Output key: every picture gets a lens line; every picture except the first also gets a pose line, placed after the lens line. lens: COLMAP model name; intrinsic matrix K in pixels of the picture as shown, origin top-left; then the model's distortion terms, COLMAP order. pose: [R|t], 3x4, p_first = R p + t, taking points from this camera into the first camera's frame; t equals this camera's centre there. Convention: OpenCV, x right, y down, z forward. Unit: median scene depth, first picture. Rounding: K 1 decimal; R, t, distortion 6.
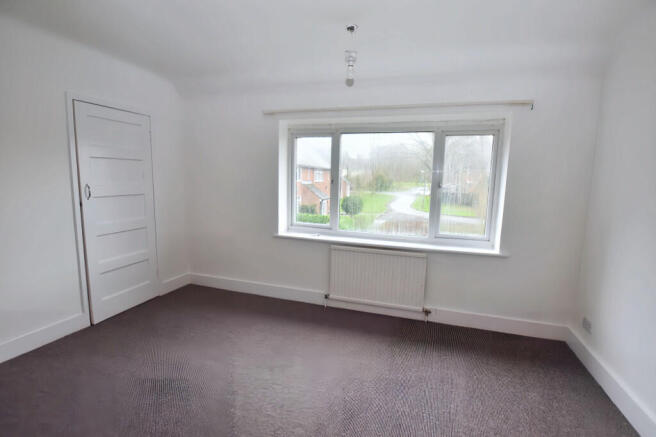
lens RADIAL K [[245.8, 0, 325.4], [0, 245.8, 200.8], [0, 0, 1]] dist [-0.000052, 0.000005]
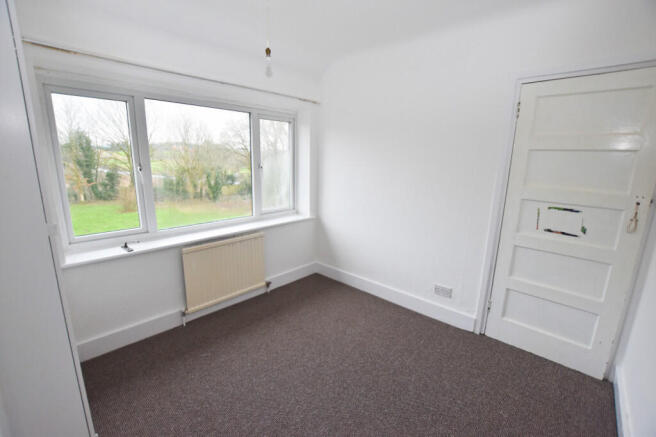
lens RADIAL K [[294.6, 0, 328.0], [0, 294.6, 218.5], [0, 0, 1]] dist [-0.000681, -0.000201]
pose [[0.486912, -0.191617, 0.852173, -0.504555], [0.092560, 0.981466, 0.167802, -0.028141], [-0.868533, -0.002828, 0.495624, 0.112902]]
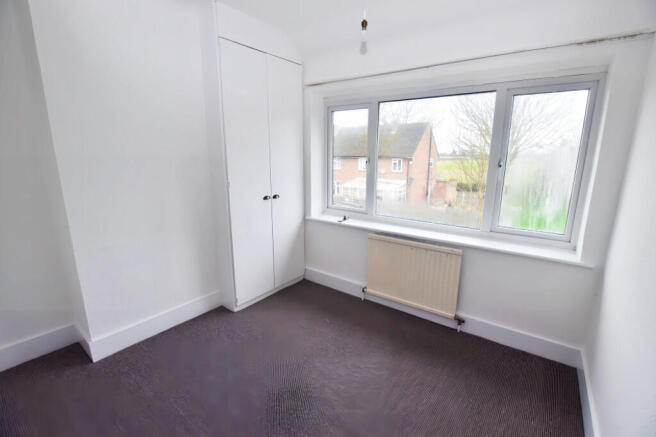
lens RADIAL K [[294.6, 0, 328.0], [0, 294.6, 218.5], [0, 0, 1]] dist [-0.000681, -0.000201]
pose [[0.926996, 0.070475, -0.368391, 0.330506], [-0.036093, 0.994392, 0.099409, 0.031244], [0.373331, -0.078856, 0.924341, -0.046300]]
